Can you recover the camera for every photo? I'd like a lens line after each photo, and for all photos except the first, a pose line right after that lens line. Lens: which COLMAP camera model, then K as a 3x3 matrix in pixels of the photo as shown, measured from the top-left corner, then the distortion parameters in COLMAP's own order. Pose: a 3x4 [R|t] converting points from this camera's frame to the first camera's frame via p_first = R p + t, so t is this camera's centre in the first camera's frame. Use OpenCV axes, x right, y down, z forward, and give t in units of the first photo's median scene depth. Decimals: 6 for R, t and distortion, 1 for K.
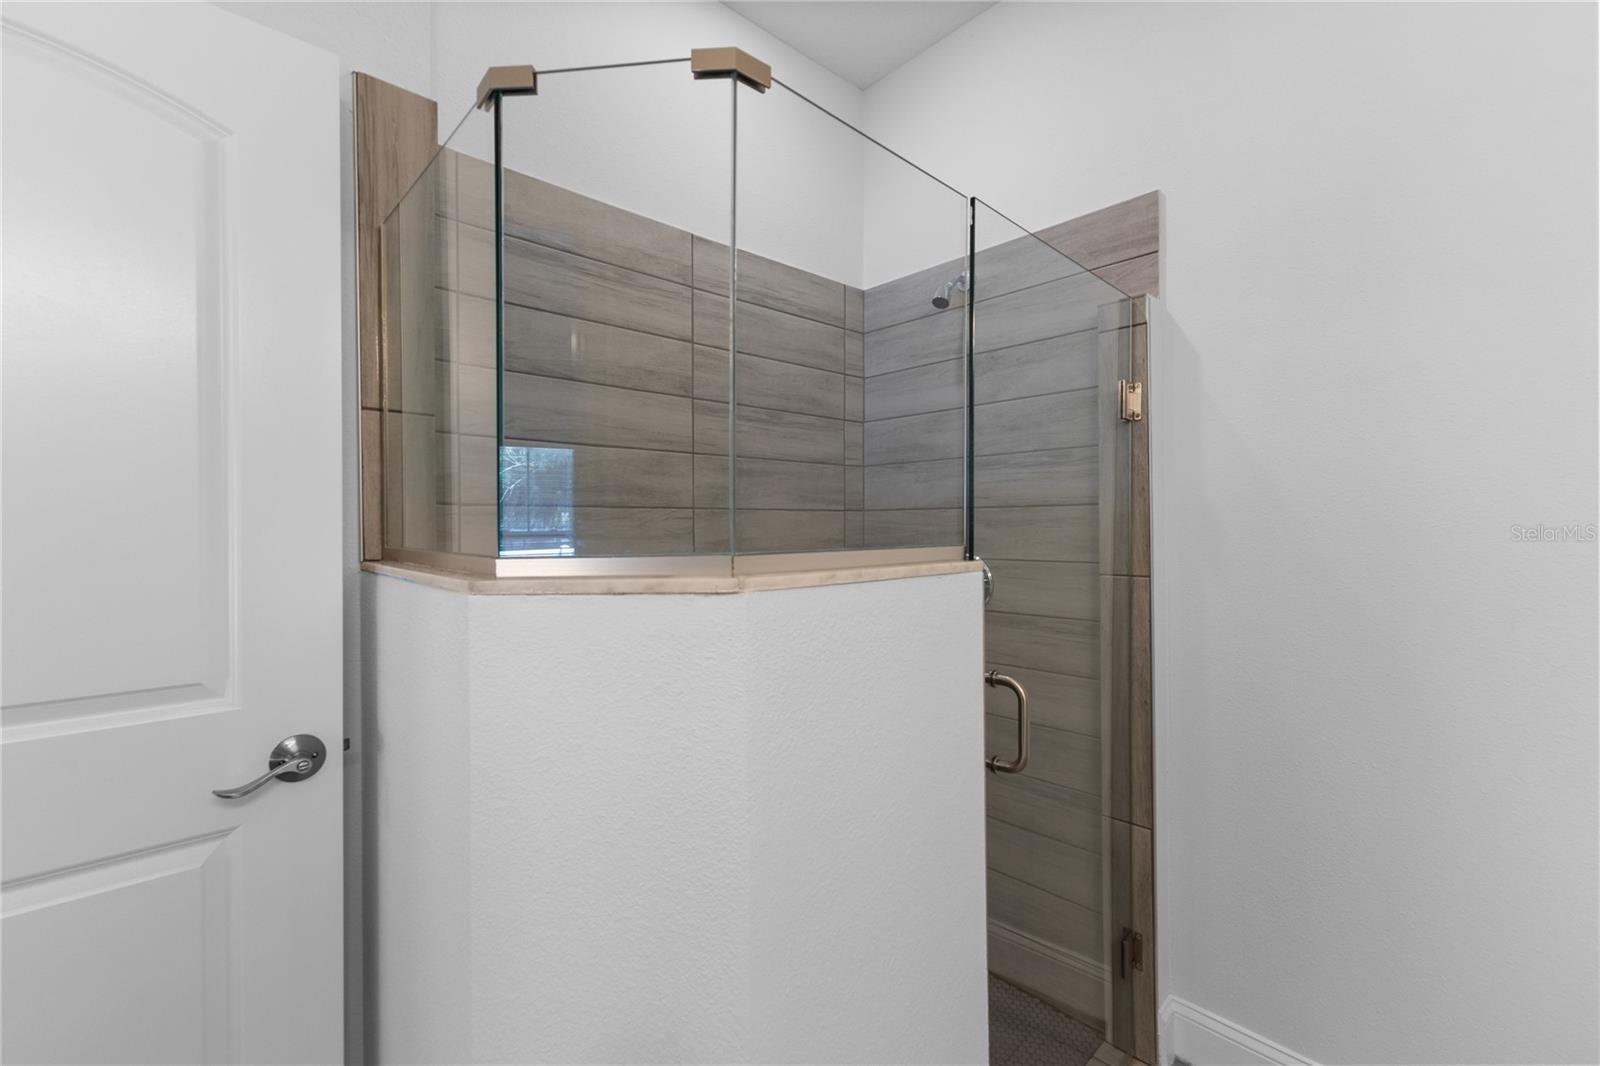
lens RADIAL K [[691.8, 0, 799.0], [0, 691.8, 526.7], [0, 0, 1]] dist [0.012238, -0.001830]
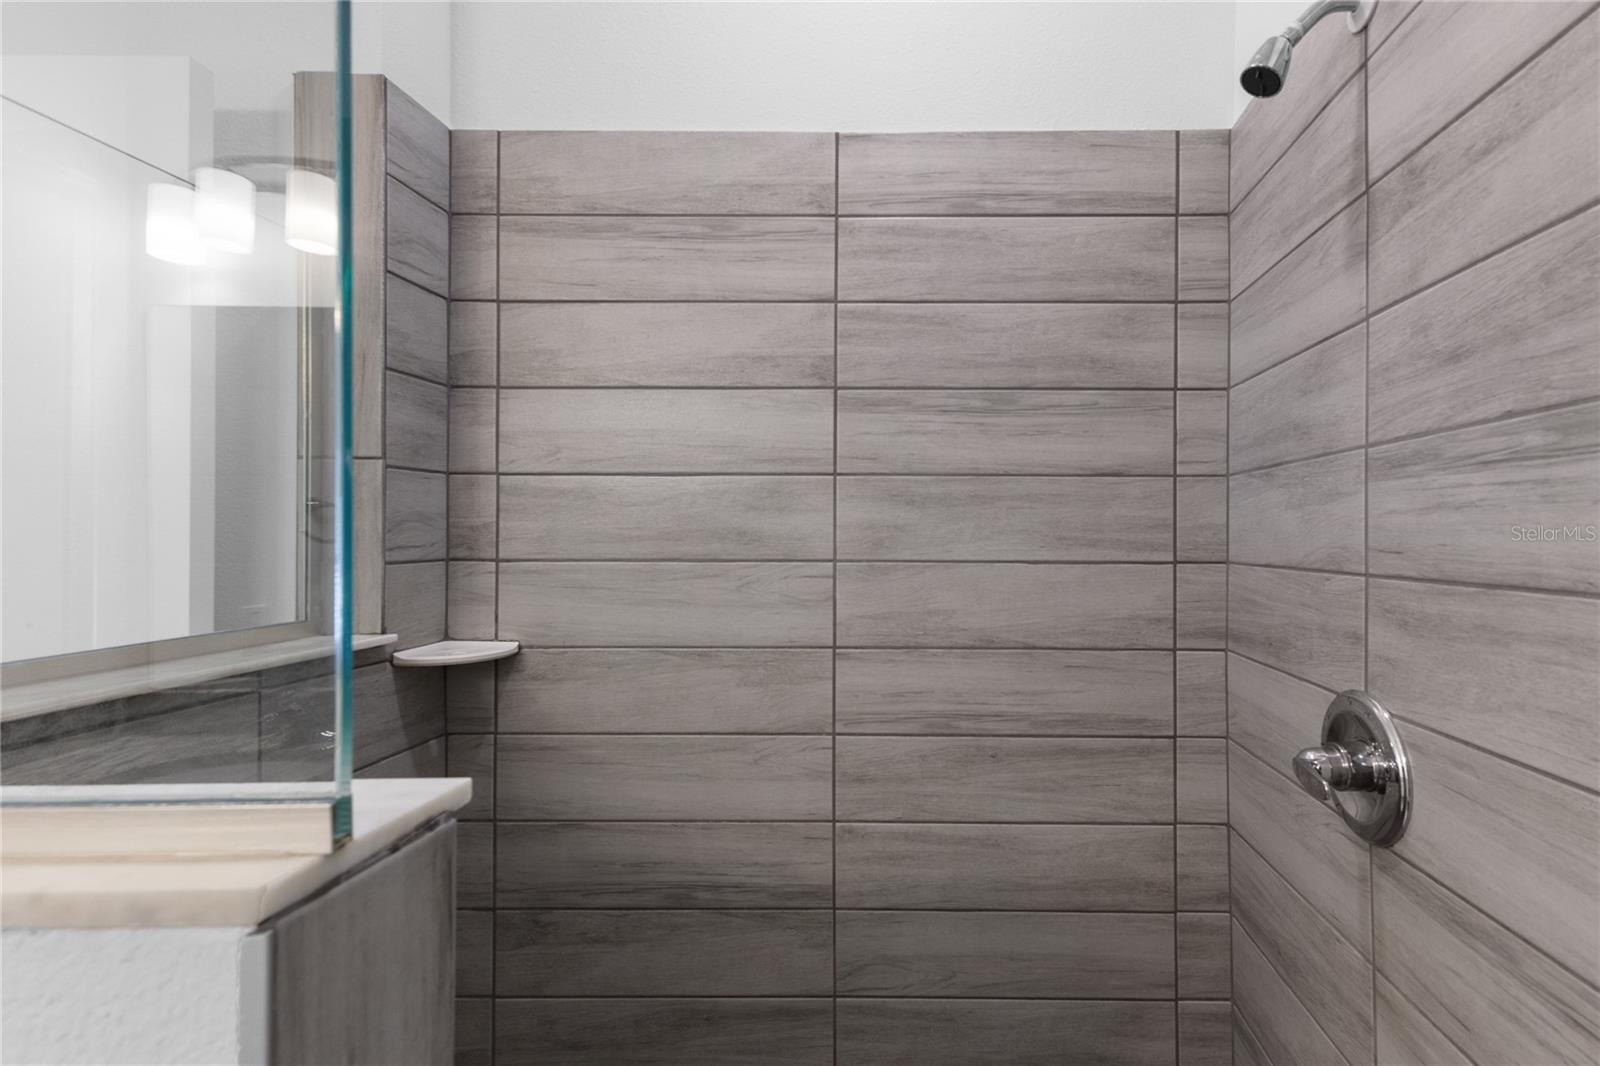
lens RADIAL K [[772.6, 0, 801.5], [0, 772.6, 536.4], [0, 0, 1]] dist [0.003848, 0.001162]
pose [[0.728636, 0.000001, -0.684901, 0.311082], [-0.008830, 0.999917, -0.009392, -0.042255], [0.684844, 0.012891, 0.728575, 0.459896]]
